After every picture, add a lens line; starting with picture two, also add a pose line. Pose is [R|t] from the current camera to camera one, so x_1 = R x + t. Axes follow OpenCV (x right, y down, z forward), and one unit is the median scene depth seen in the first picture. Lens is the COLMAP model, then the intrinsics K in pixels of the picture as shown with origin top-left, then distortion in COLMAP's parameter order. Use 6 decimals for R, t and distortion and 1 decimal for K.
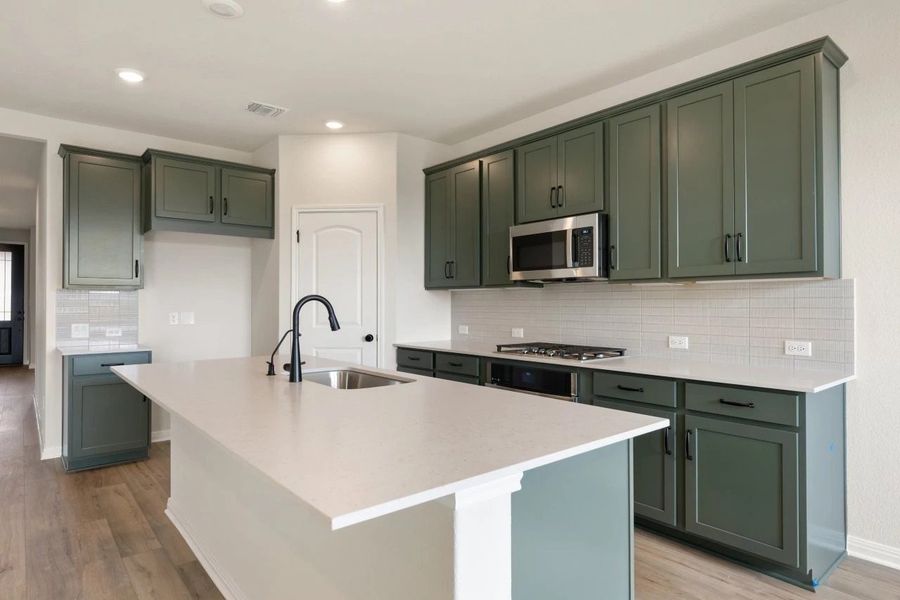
lens RADIAL K [[517.6, 0, 450.0], [0, 517.6, 300.0], [0, 0, 1]] dist [0.017500, -0.000133]
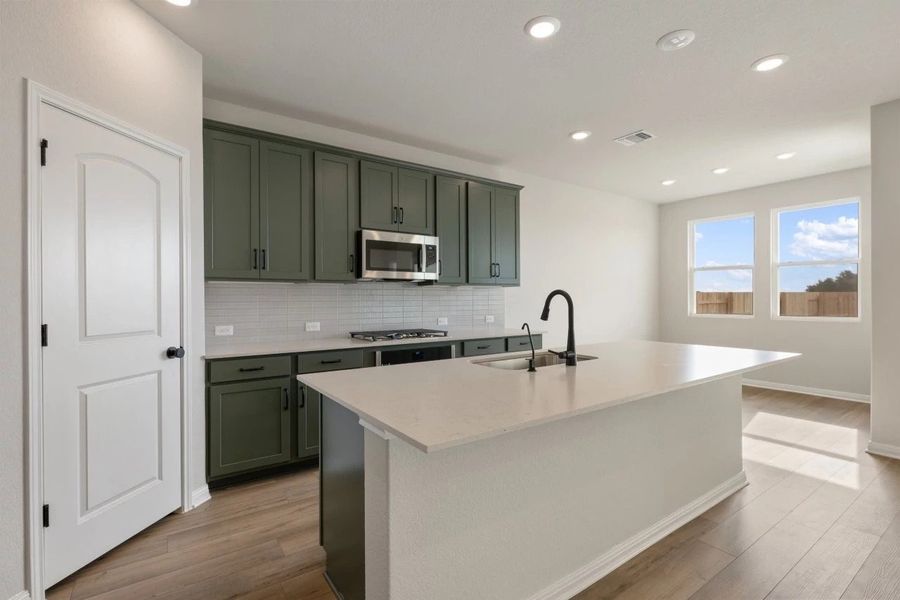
lens RADIAL K [[419.1, 0, 450.0], [0, 419.1, 300.0], [0, 0, 1]] dist [0.000712, 0.000059]
pose [[0.075638, 0.001971, 0.997133, -0.762822], [-0.000053, 0.999998, -0.001973, 0.012160], [-0.997135, 0.000097, 0.075638, 0.738634]]
